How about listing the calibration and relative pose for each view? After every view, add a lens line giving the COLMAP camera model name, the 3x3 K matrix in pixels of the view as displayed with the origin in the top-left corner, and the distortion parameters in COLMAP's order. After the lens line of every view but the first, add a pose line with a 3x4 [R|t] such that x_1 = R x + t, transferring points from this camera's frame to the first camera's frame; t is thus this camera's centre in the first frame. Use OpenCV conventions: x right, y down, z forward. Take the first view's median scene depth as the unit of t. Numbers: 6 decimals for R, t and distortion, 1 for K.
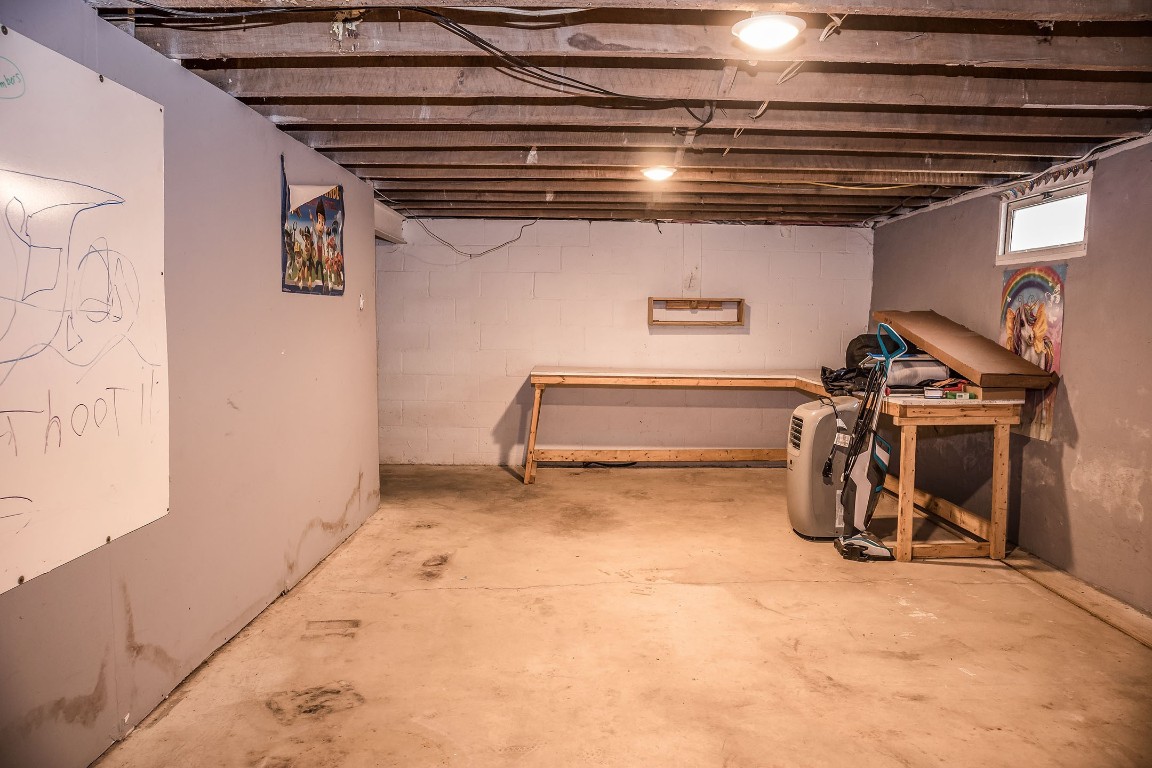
lens RADIAL K [[791.8, 0, 580.7], [0, 791.8, 380.4], [0, 0, 1]] dist [-0.052072, -0.000121]
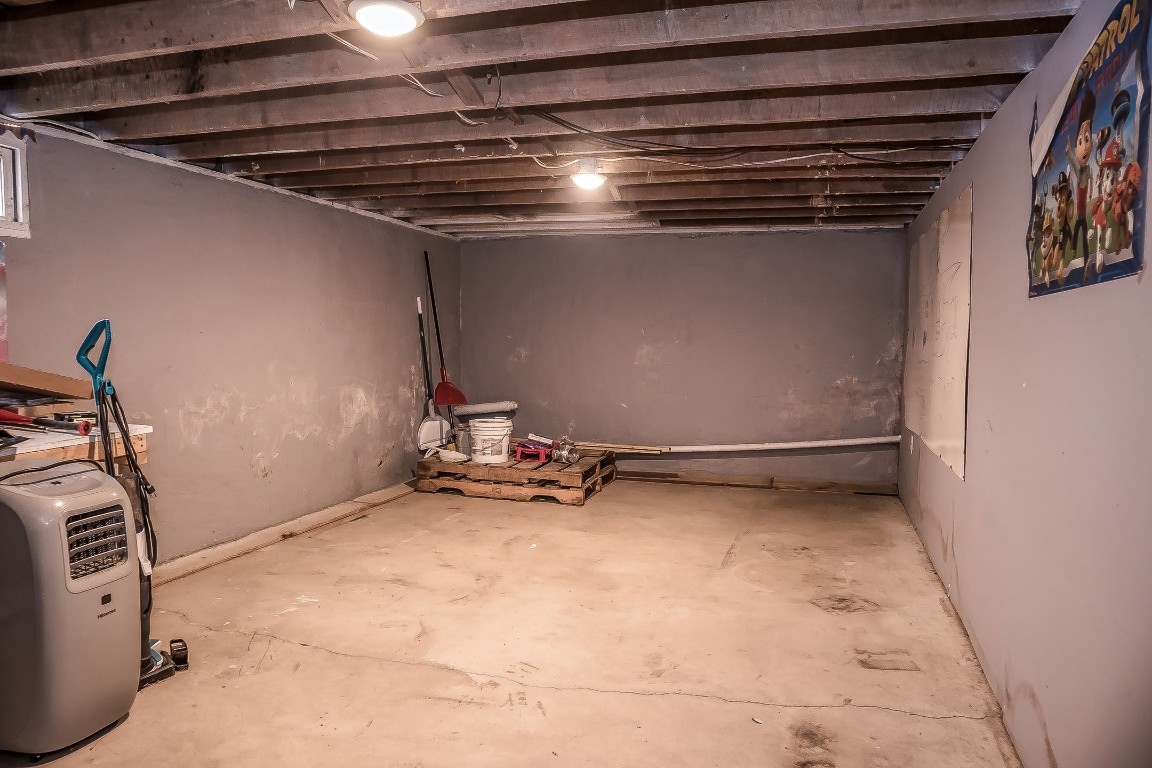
lens RADIAL K [[791.8, 0, 585.1], [0, 791.8, 385.0], [0, 0, 1]] dist [-0.052072, -0.000121]
pose [[-0.956735, -0.046677, 0.287193, -0.218371], [-0.006494, 0.990228, 0.139306, -0.139519], [-0.290889, 0.131414, -0.947689, 1.906021]]
